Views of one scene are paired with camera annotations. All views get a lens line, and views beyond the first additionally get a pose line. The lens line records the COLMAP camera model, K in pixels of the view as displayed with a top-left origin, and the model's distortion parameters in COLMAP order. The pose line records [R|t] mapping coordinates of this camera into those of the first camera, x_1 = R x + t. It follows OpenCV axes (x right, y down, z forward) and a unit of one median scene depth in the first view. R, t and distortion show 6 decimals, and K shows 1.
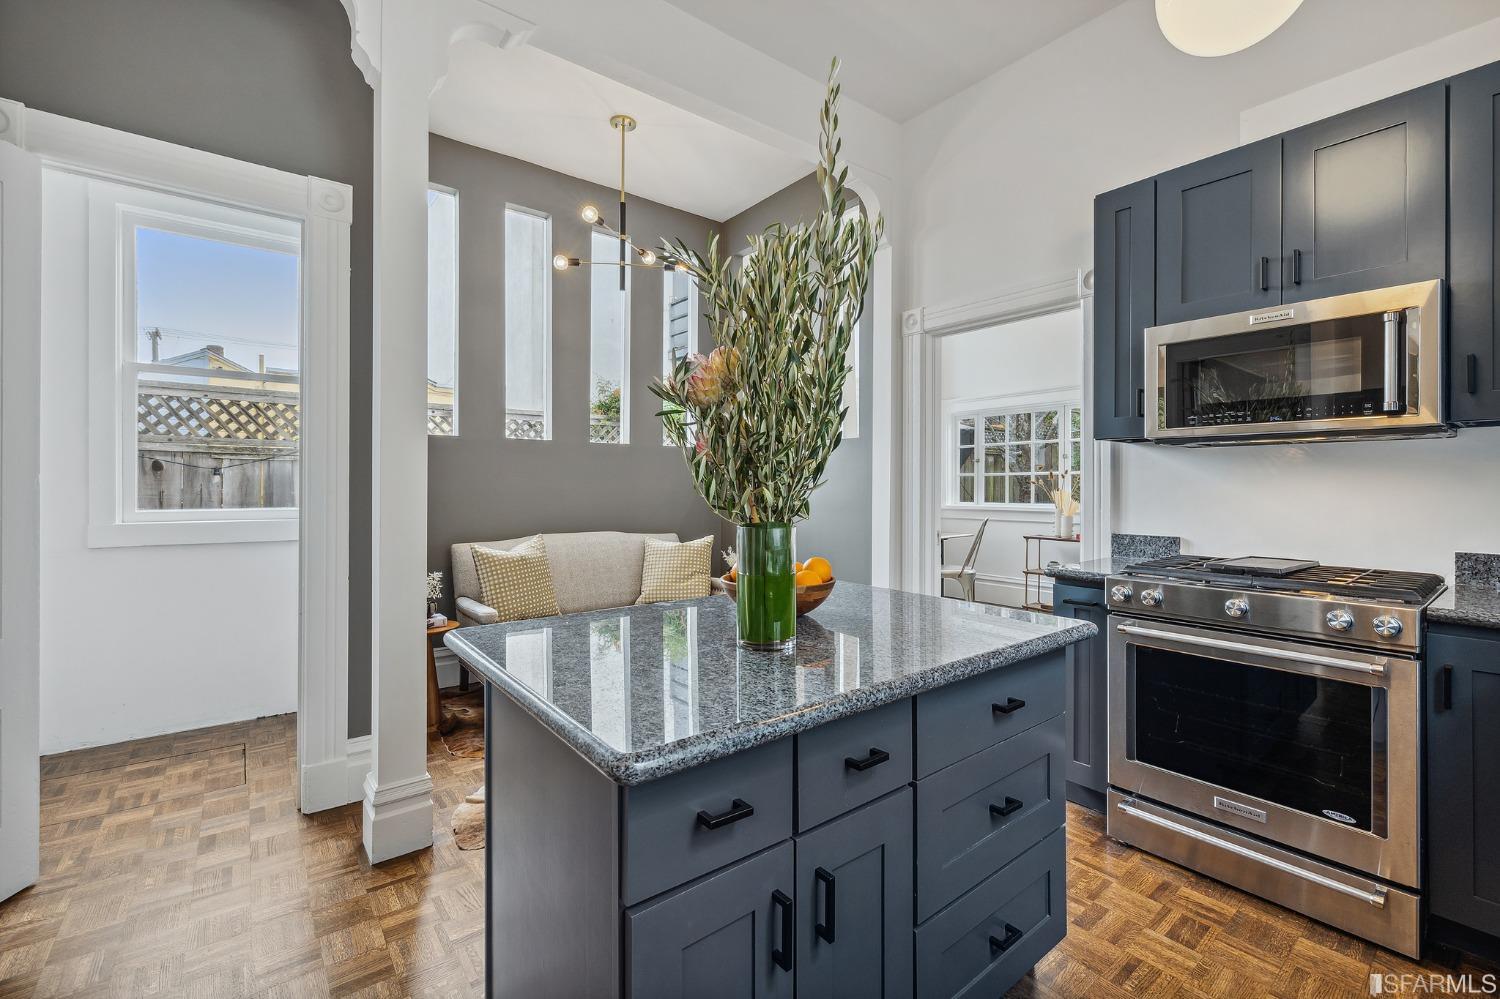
lens RADIAL K [[636.5, 0, 746.5], [0, 636.5, 488.8], [0, 0, 1]] dist [-0.002687, 0.000634]
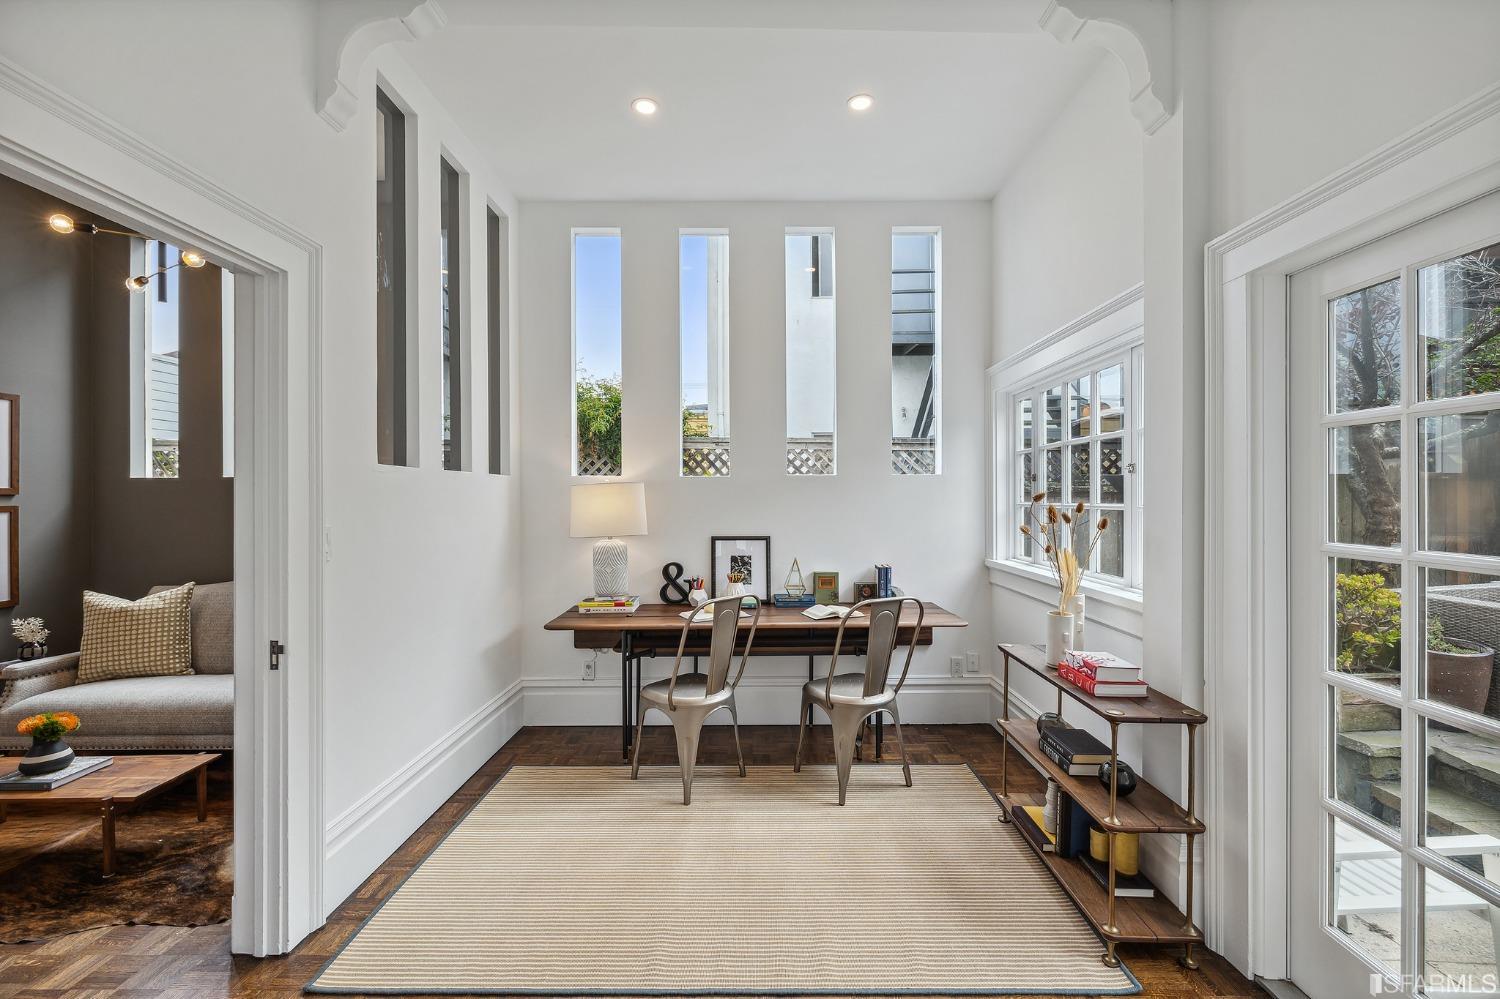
lens RADIAL K [[636.5, 0, 746.5], [0, 636.5, 488.8], [0, 0, 1]] dist [-0.002687, 0.000634]
pose [[0.773546, -0.010329, -0.633656, 1.232634], [0.001167, 0.999889, -0.014875, -0.067152], [0.633739, 0.010767, 0.773472, 1.100523]]
